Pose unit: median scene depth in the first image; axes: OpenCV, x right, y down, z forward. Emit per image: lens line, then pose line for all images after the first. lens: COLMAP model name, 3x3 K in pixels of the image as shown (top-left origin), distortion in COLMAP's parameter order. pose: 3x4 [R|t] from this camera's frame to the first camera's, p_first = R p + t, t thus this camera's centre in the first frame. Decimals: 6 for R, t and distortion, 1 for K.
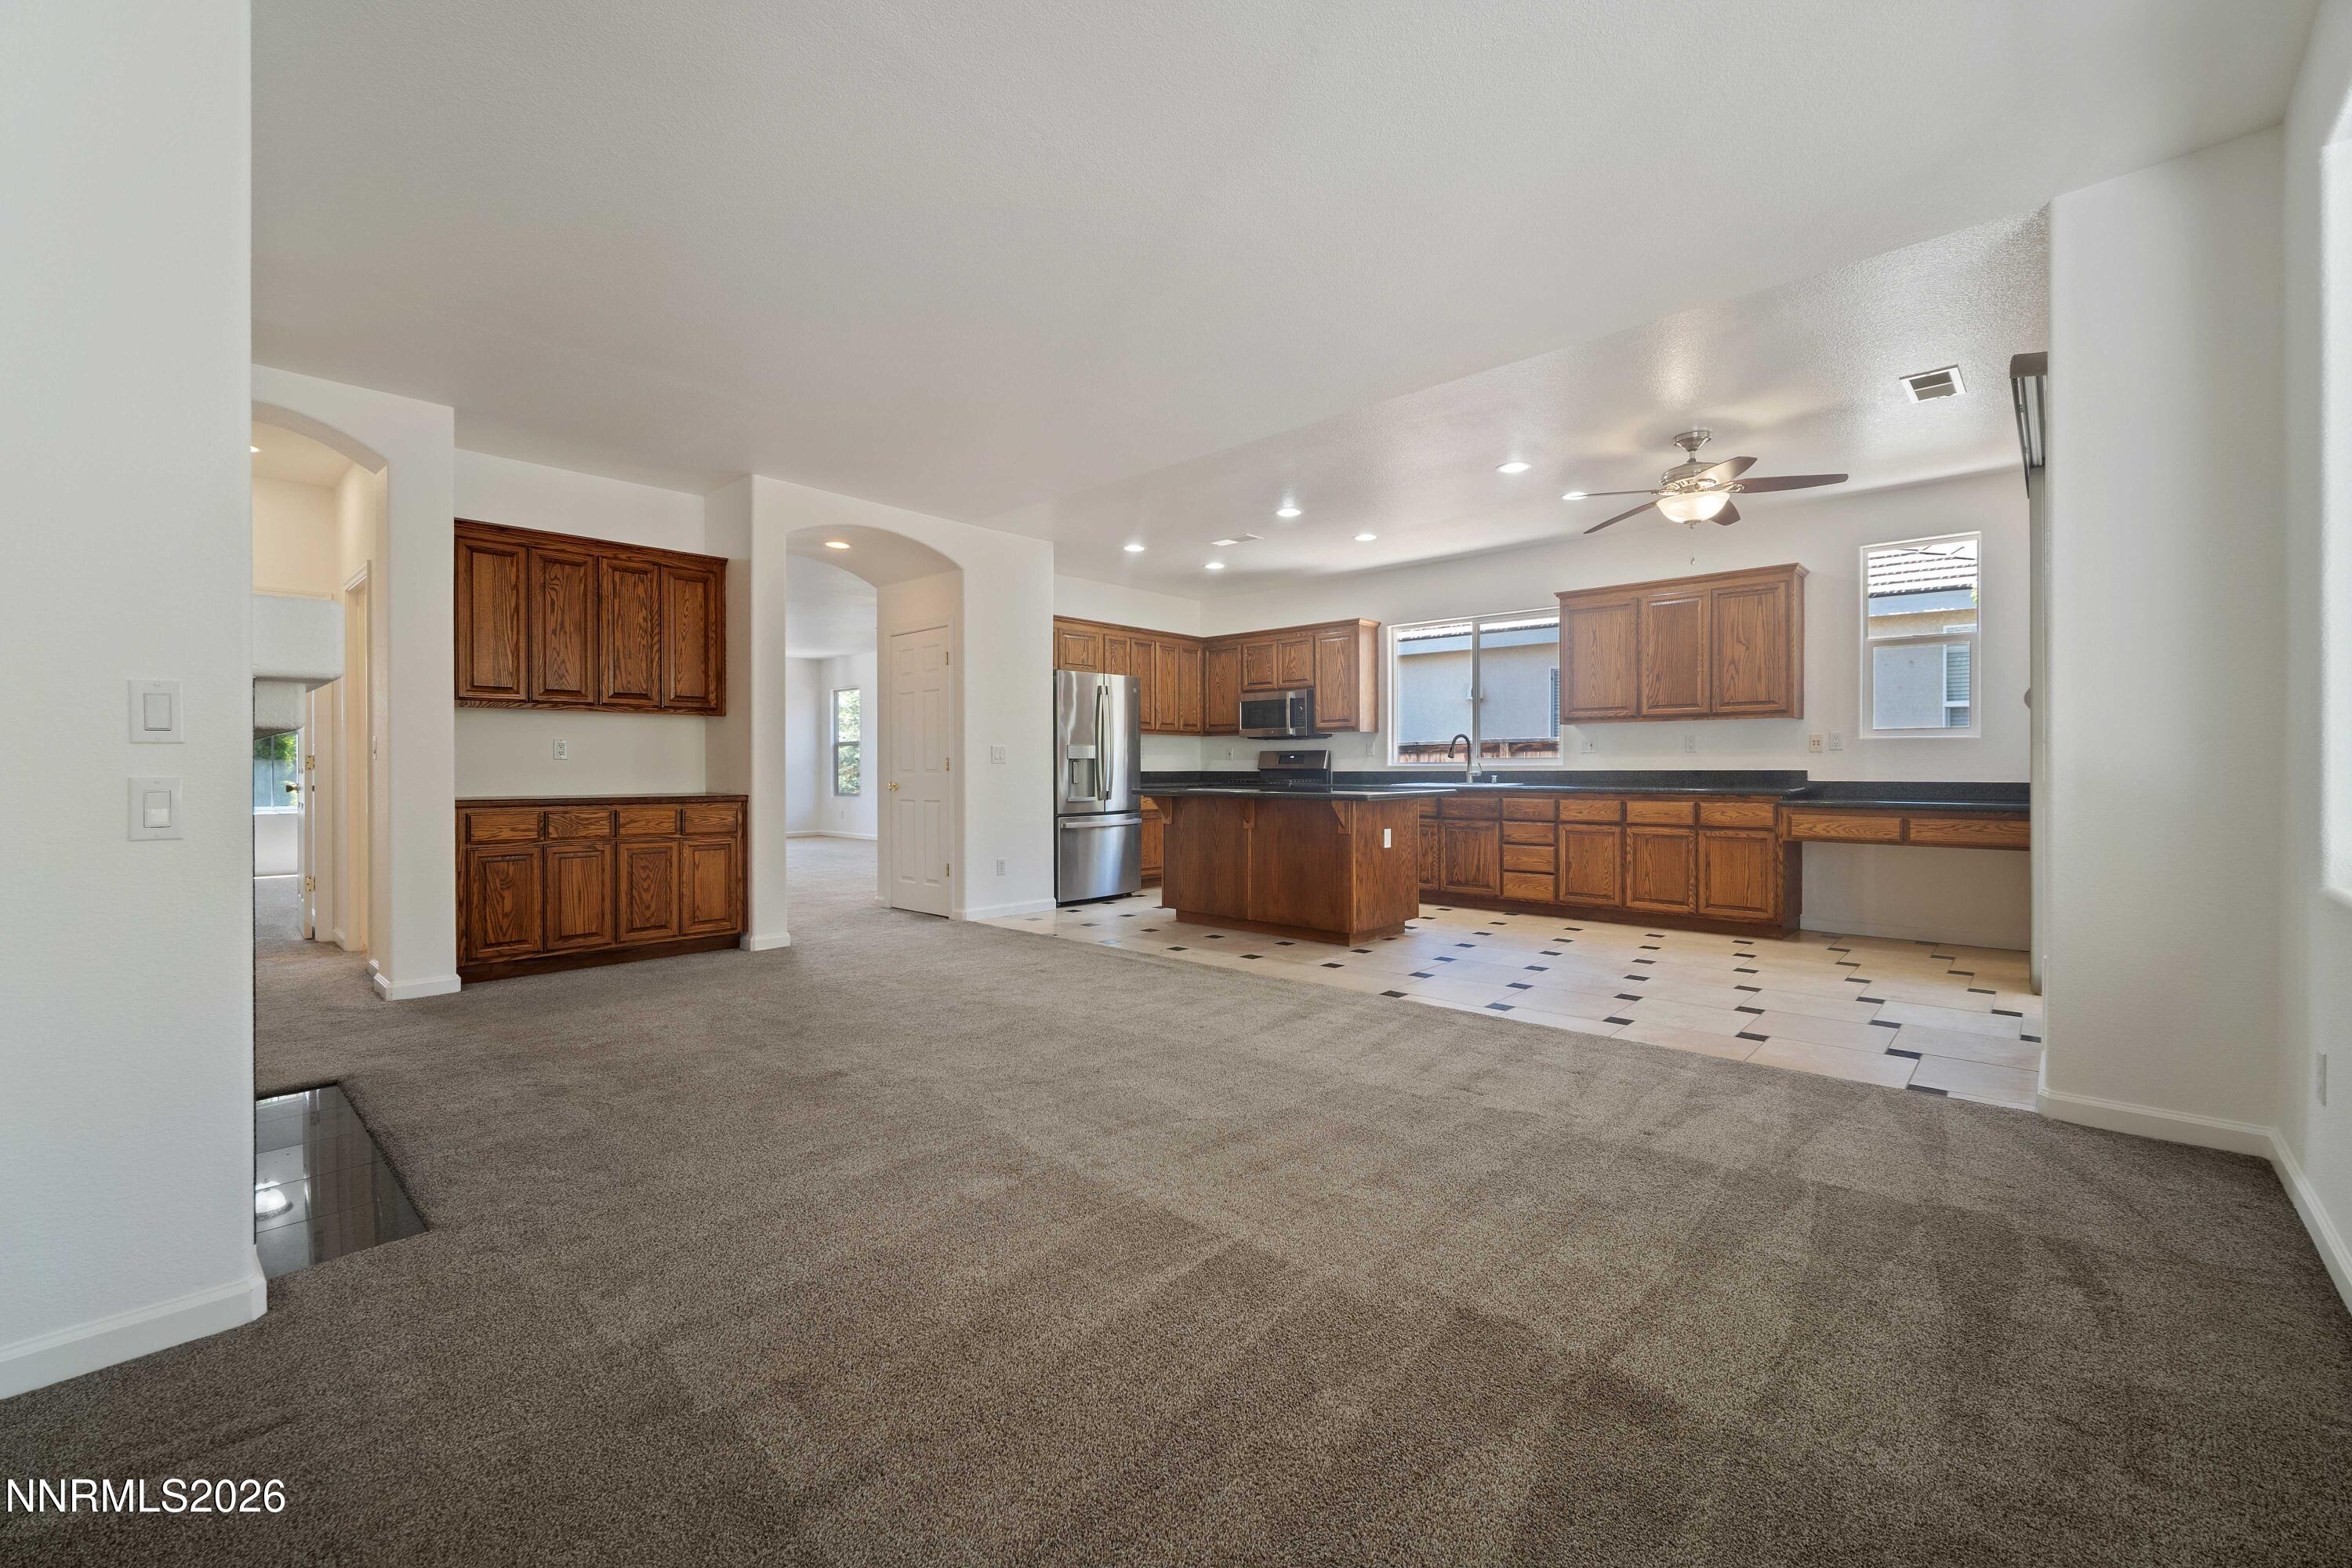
lens RADIAL K [[953.5, 0, 1224.3], [0, 953.5, 777.4], [0, 0, 1]] dist [-0.002228, -0.002046]
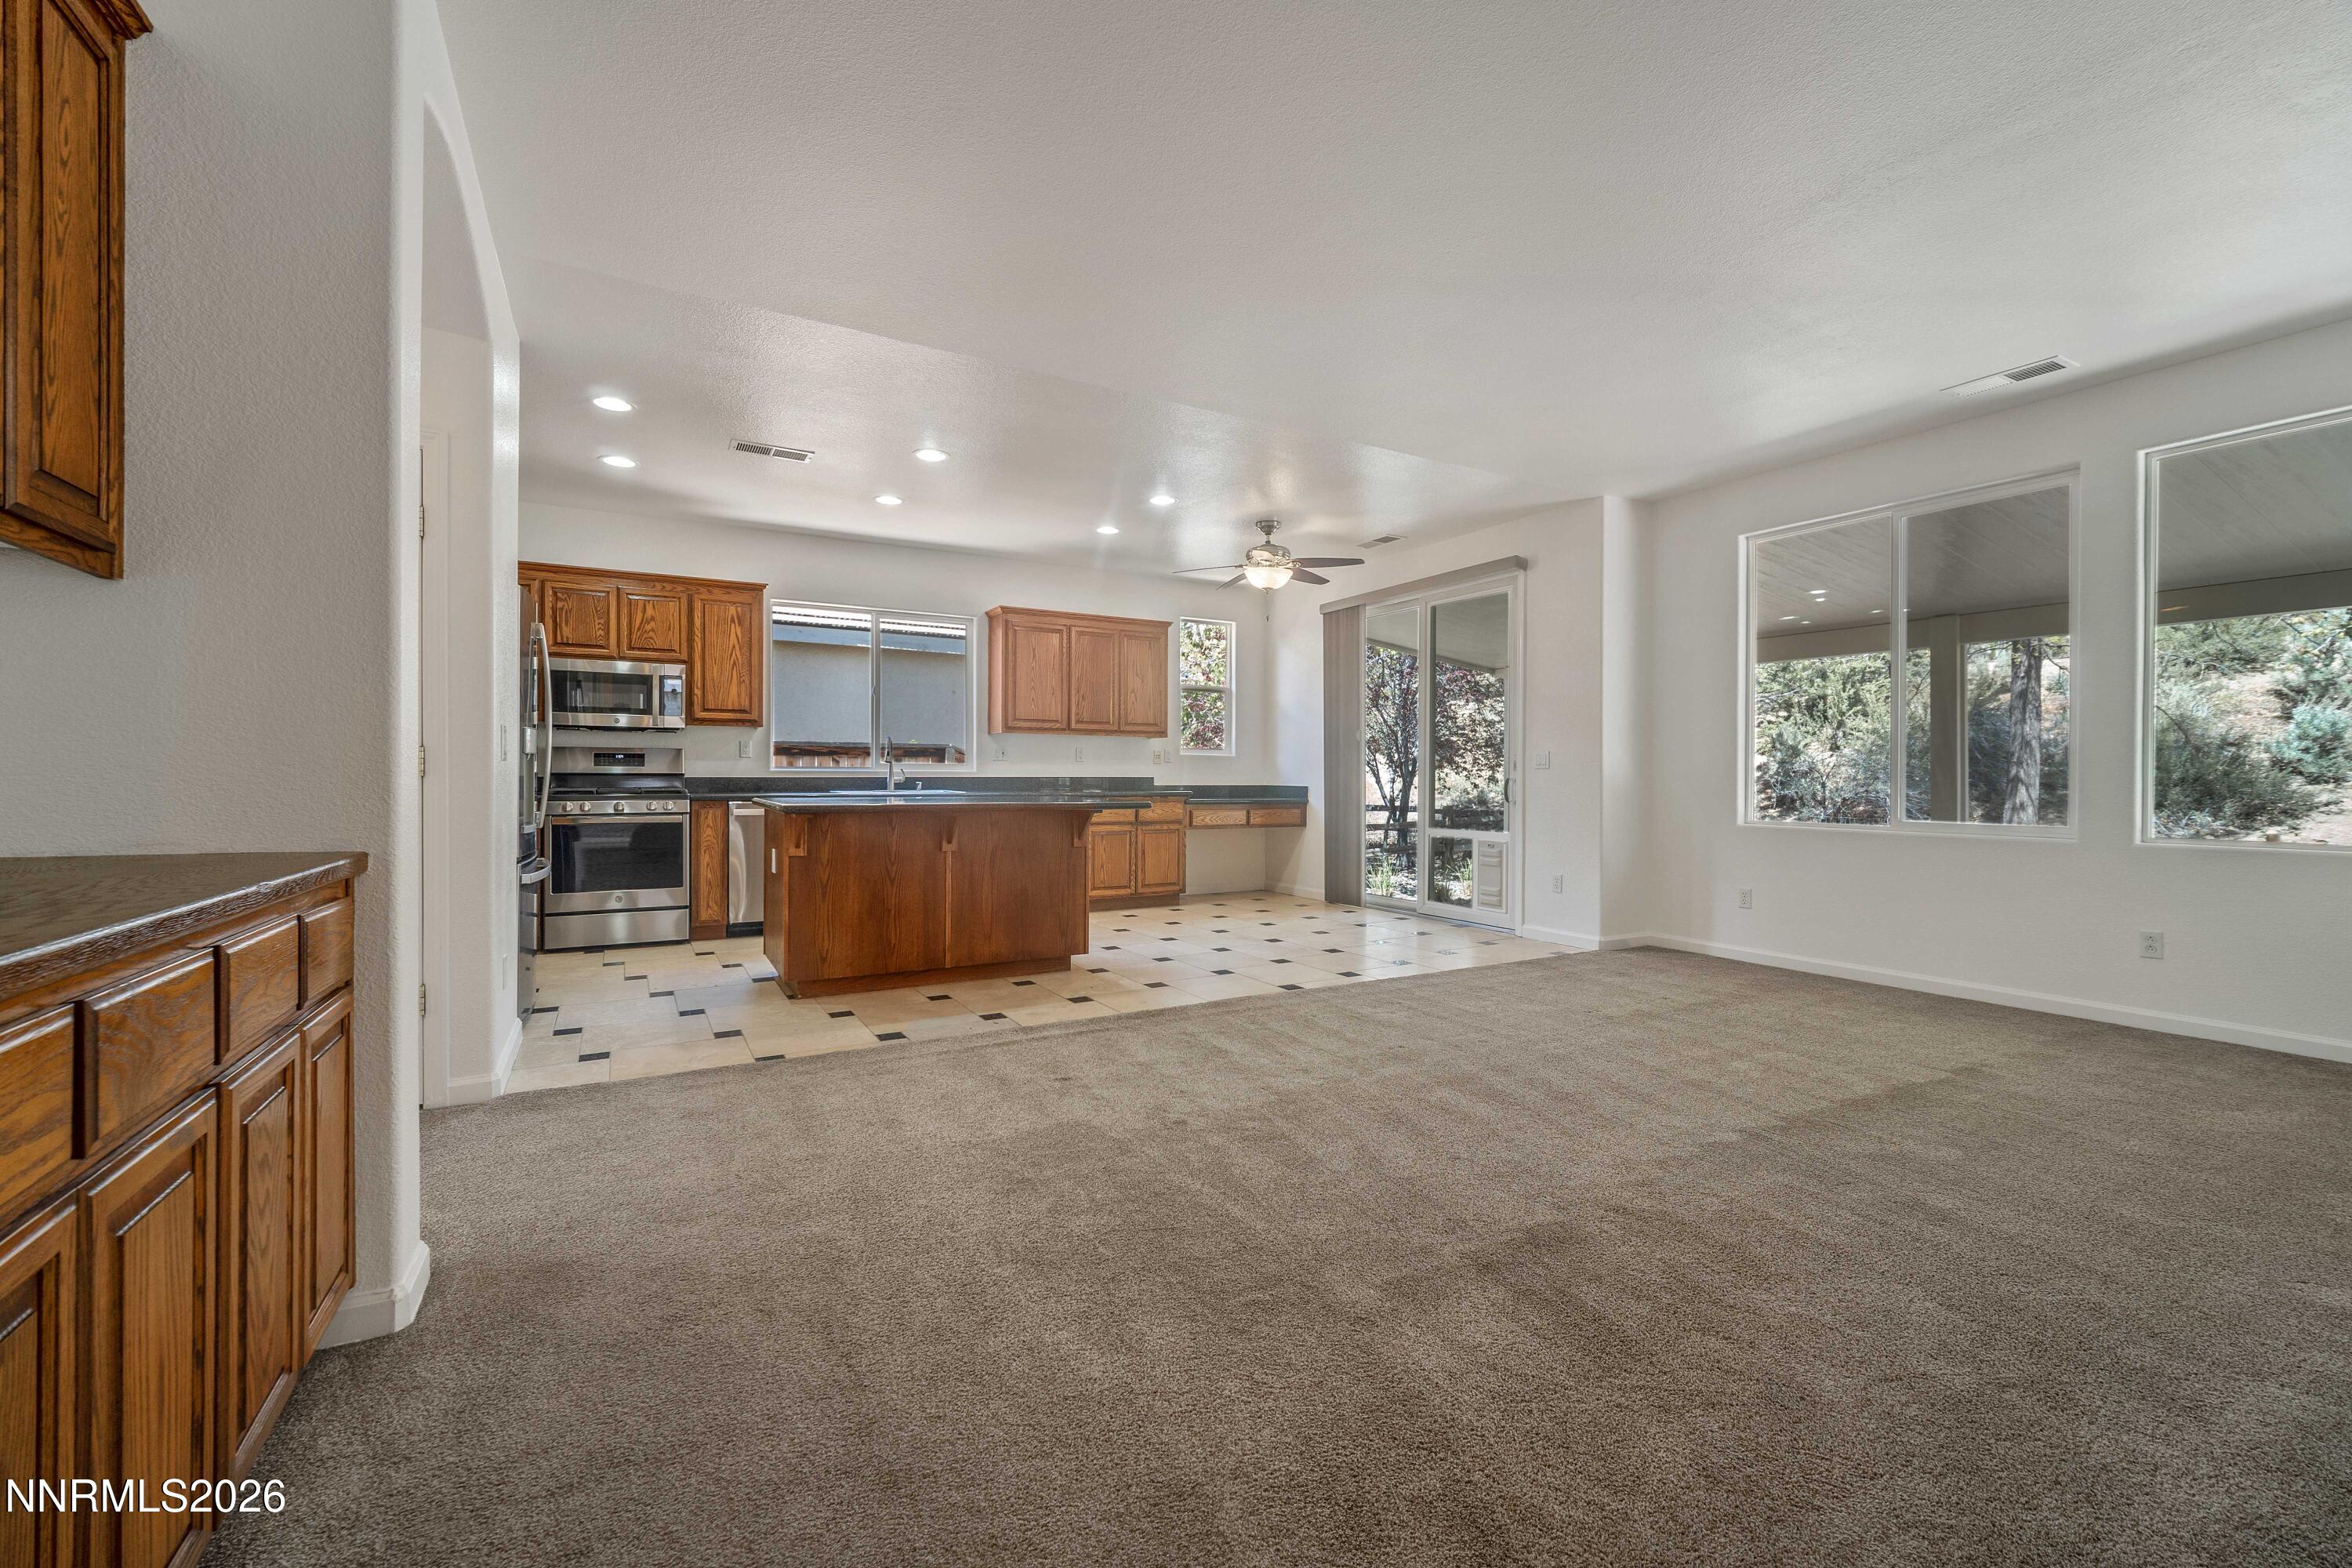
lens RADIAL K [[953.5, 0, 1131.8], [0, 953.5, 774.2], [0, 0, 1]] dist [-0.002228, -0.002046]
pose [[0.342842, 0.003278, 0.939387, -0.656069], [0.005402, 0.999970, -0.005461, -0.004380], [-0.939377, 0.006947, 0.342815, 0.588794]]
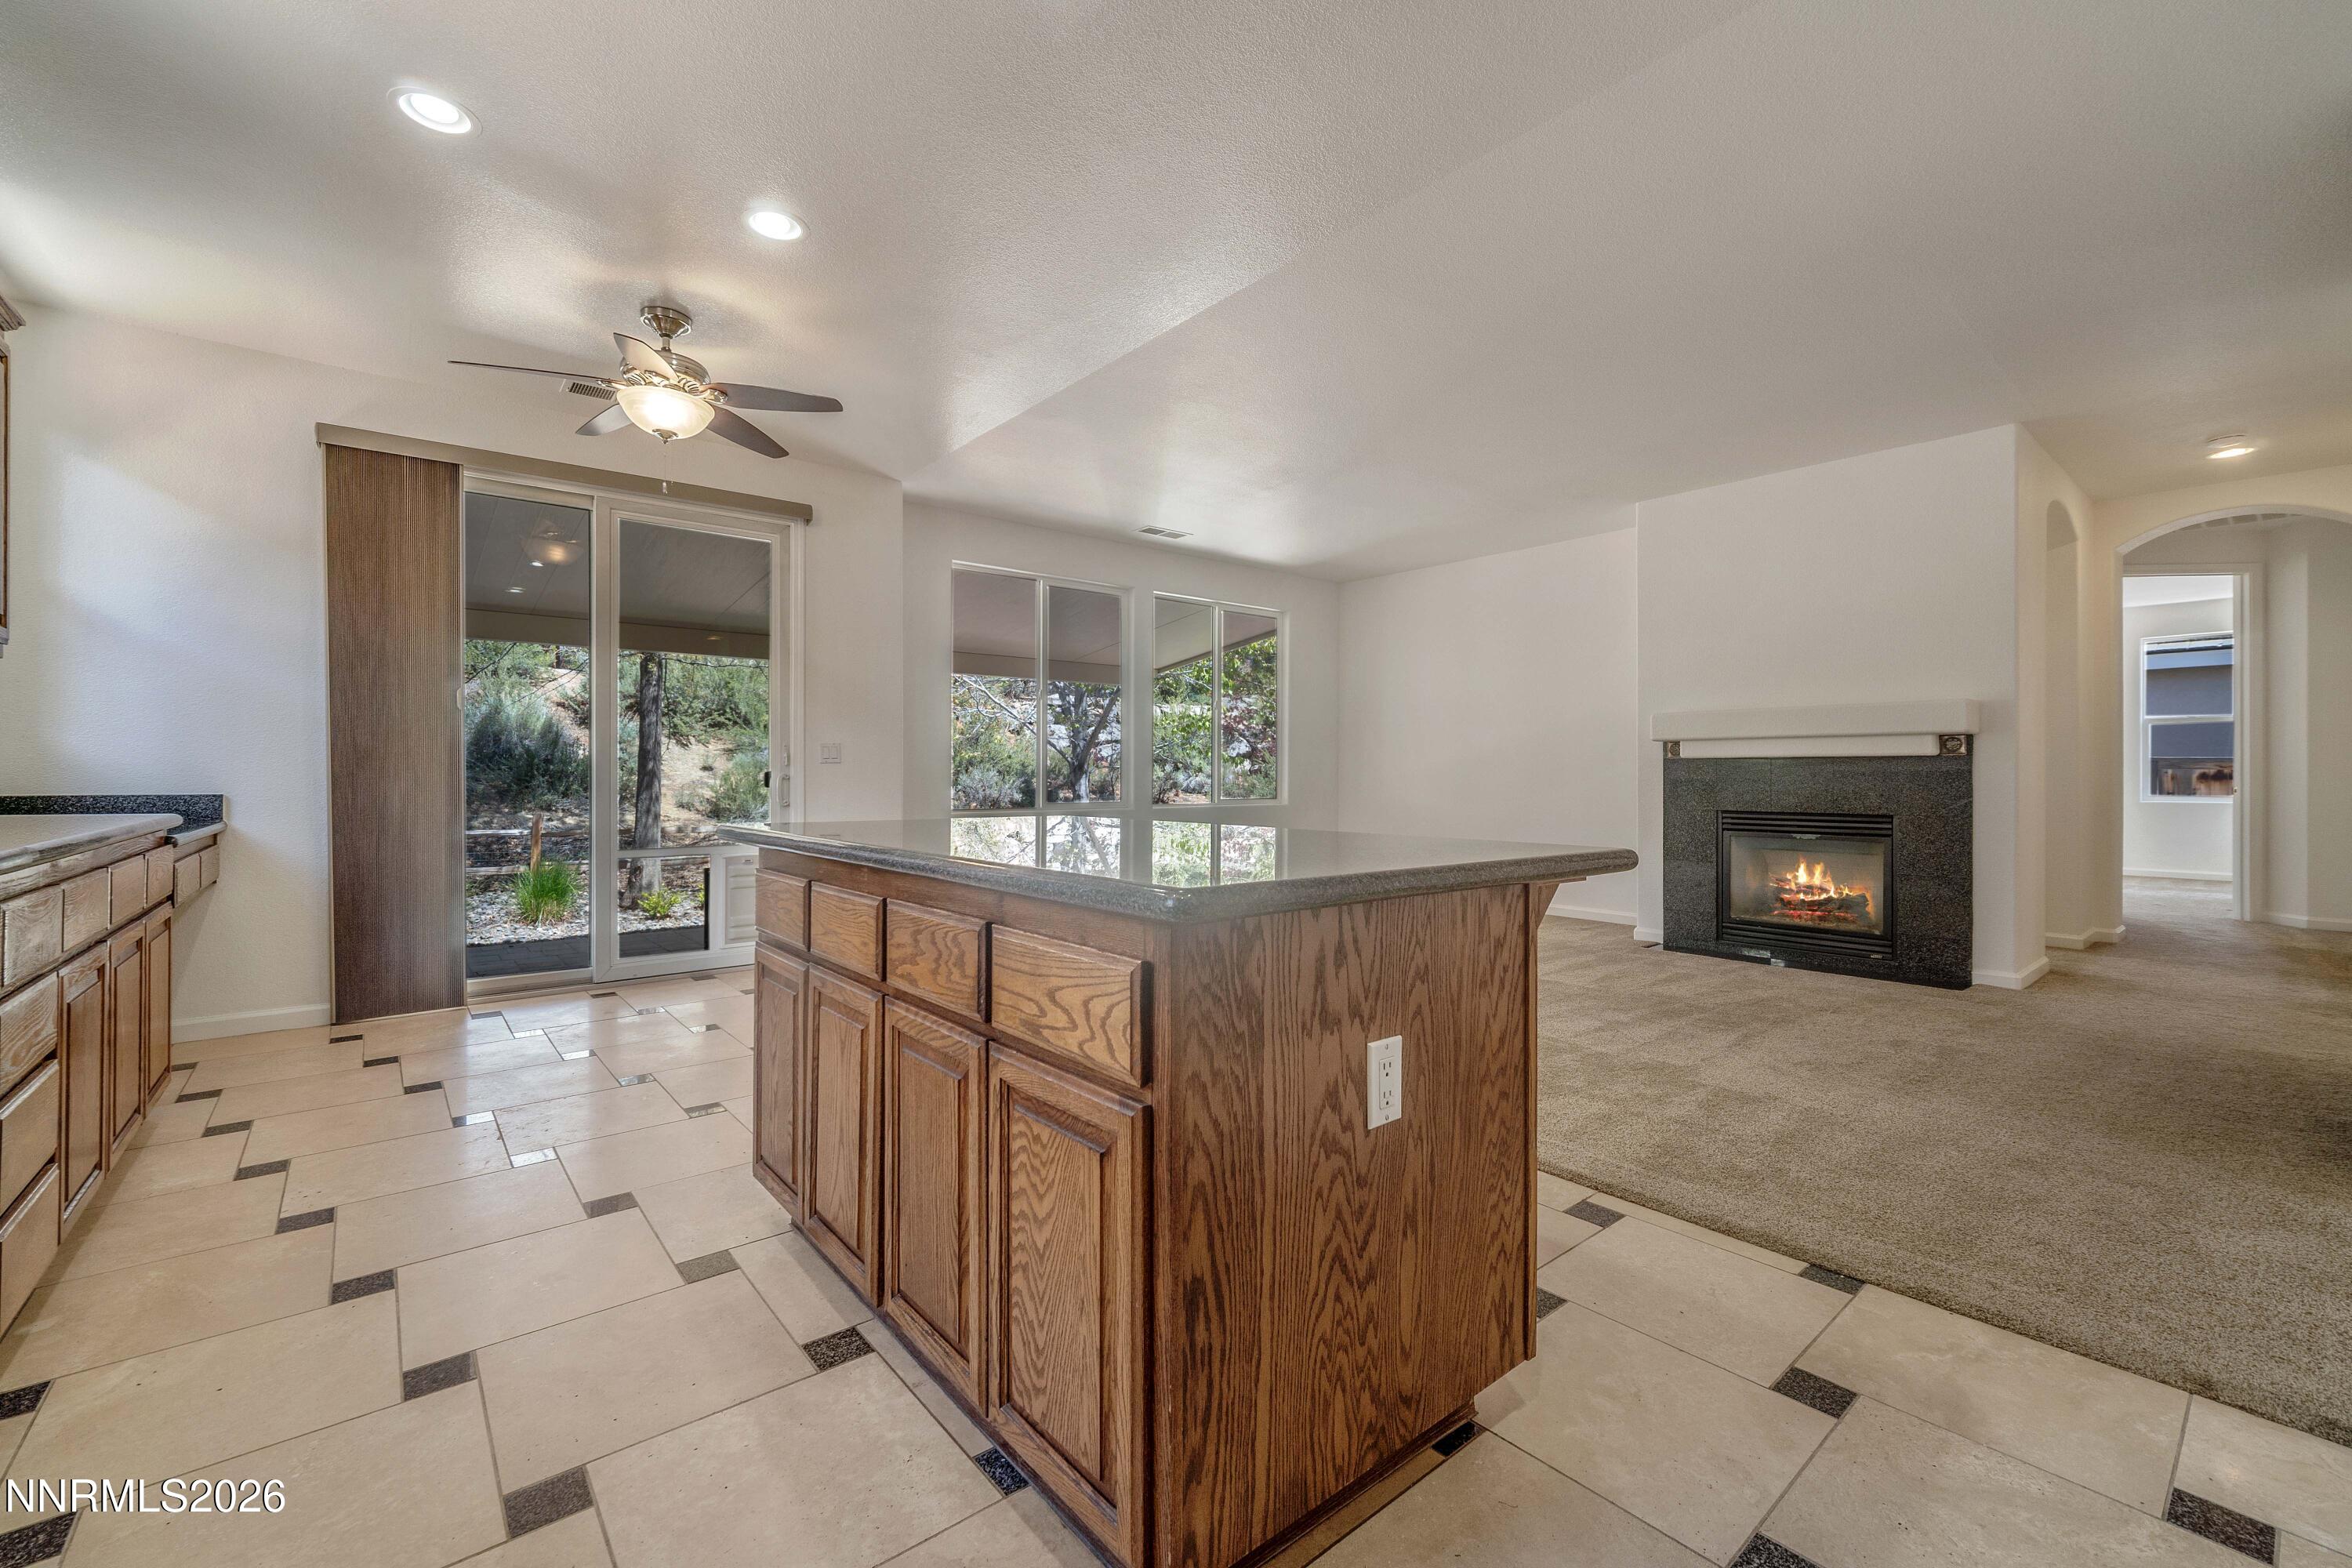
lens RADIAL K [[953.5, 0, 1219.1], [0, 953.5, 773.8], [0, 0, 1]] dist [-0.002228, -0.002046]
pose [[-0.990507, -0.001304, 0.137453, -0.028232], [0.000559, 0.999909, 0.013515, -0.015391], [-0.137458, 0.013464, -0.990416, 1.343579]]
